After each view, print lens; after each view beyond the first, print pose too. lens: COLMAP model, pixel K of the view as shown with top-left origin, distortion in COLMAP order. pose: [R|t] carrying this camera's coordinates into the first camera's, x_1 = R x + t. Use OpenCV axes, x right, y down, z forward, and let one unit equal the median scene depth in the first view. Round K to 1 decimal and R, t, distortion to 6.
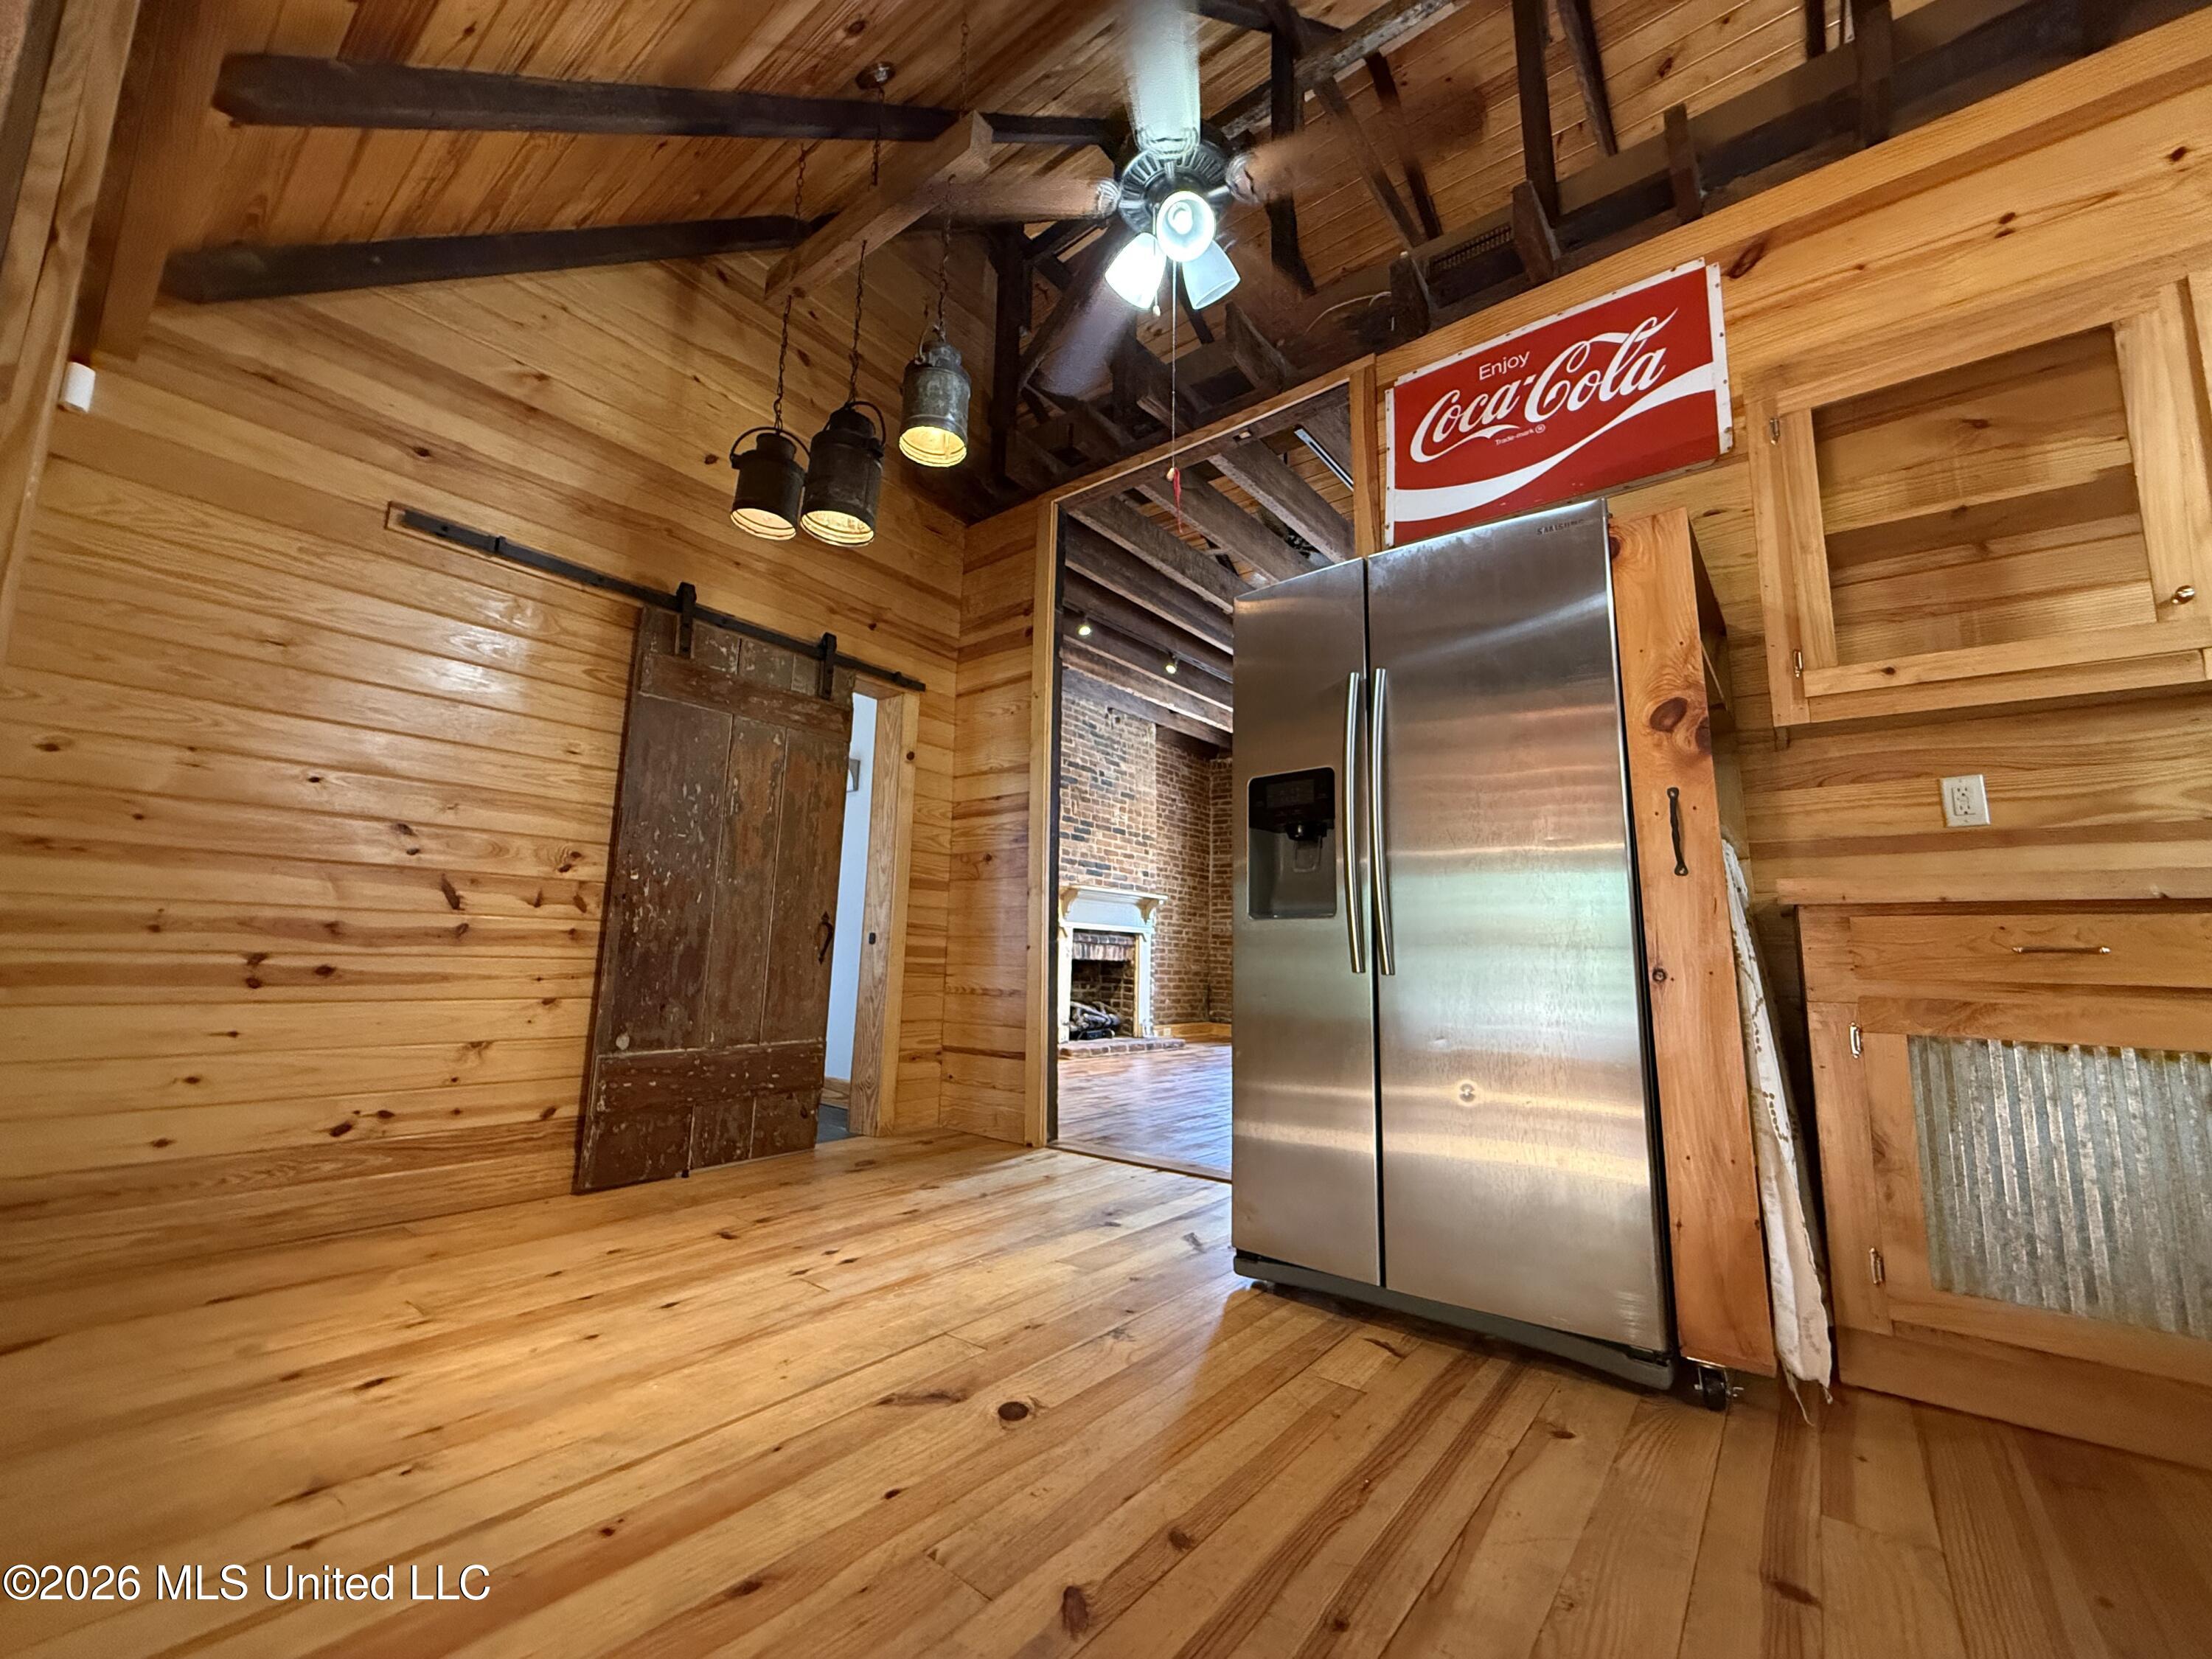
lens RADIAL K [[896.5, 0, 1106.0], [0, 896.5, 829.5], [0, 0, 1]] dist [0.000210, 0.000023]
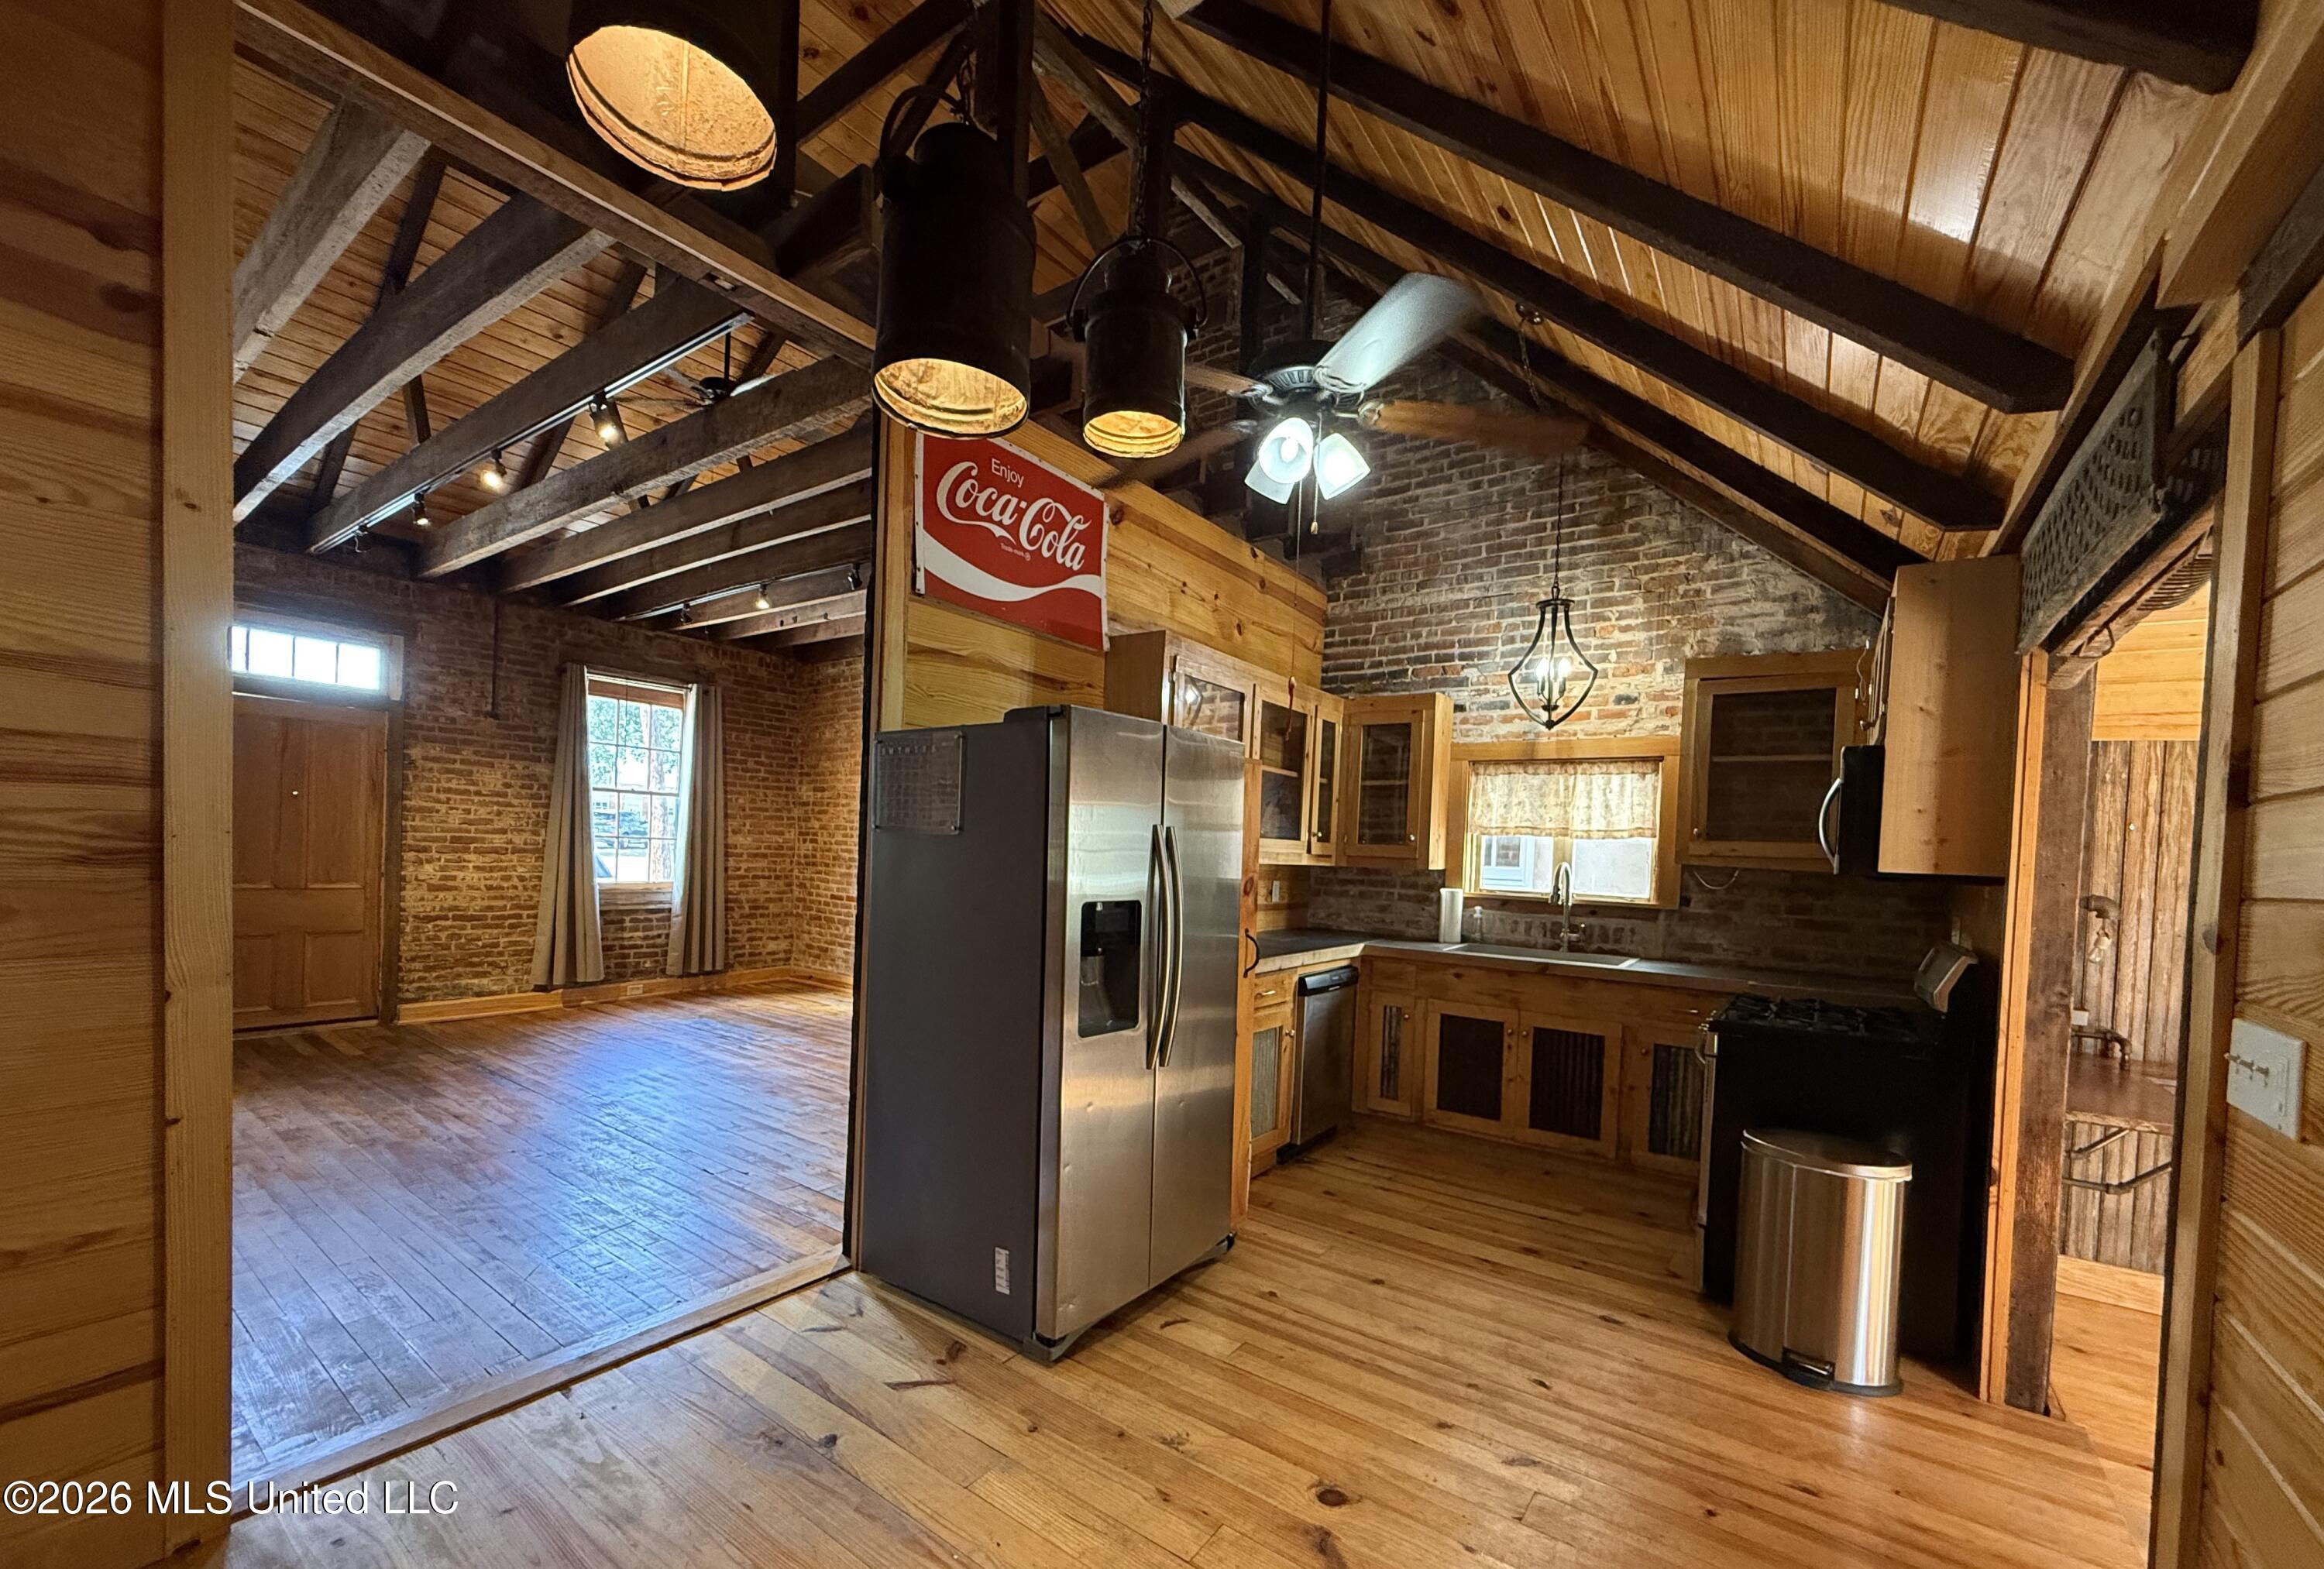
lens RADIAL K [[919.6, 0, 1164.3], [0, 919.6, 883.4], [0, 0, 1]] dist [0.001072, 0.000048]
pose [[-0.045191, -0.057504, 0.997322, -0.725509], [-0.187936, 0.981005, 0.048048, -0.118543], [-0.981141, -0.185261, -0.055140, 0.796310]]
